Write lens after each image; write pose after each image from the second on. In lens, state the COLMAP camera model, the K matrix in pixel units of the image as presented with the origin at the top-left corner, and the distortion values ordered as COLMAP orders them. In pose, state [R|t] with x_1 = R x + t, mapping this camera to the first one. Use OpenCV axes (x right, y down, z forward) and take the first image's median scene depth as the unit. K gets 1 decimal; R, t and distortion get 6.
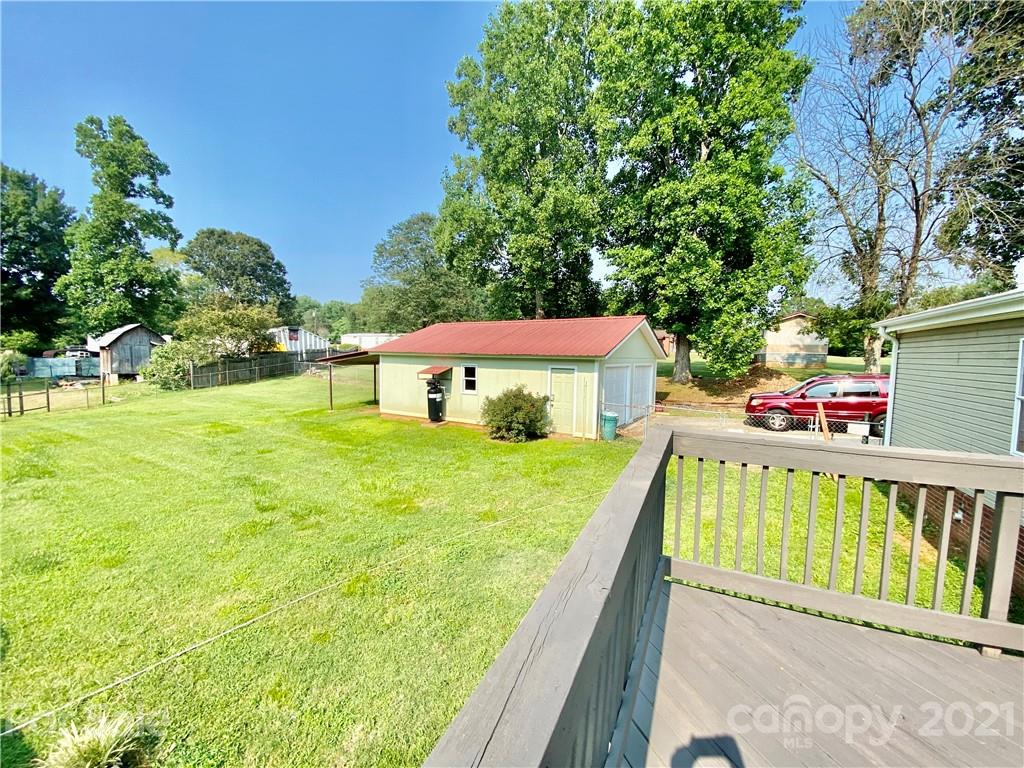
lens RADIAL K [[418.3, 0, 501.4], [0, 418.3, 384.6], [0, 0, 1]] dist [0.000112, -0.009441]
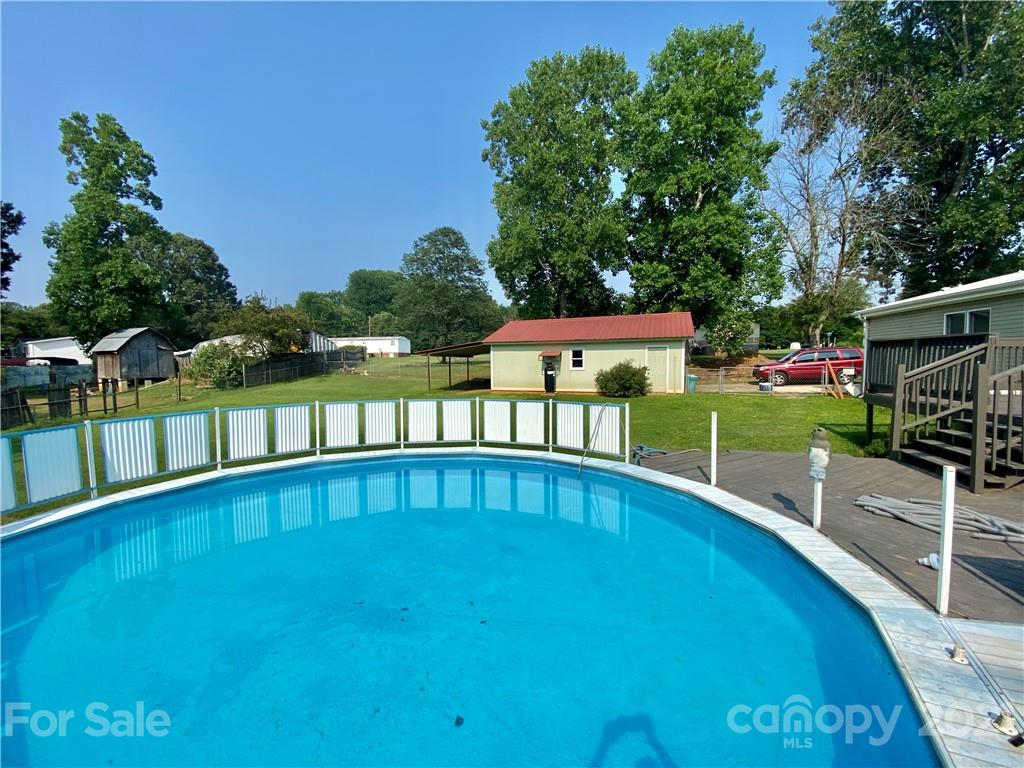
lens RADIAL K [[418.3, 0, 506.5], [0, 418.3, 382.8], [0, 0, 1]] dist [0.000112, -0.009441]
pose [[0.981092, -0.036855, 0.190002, -0.646247], [0.039725, 0.999147, -0.011319, 0.080905], [-0.189423, 0.018653, 0.981718, -0.341006]]
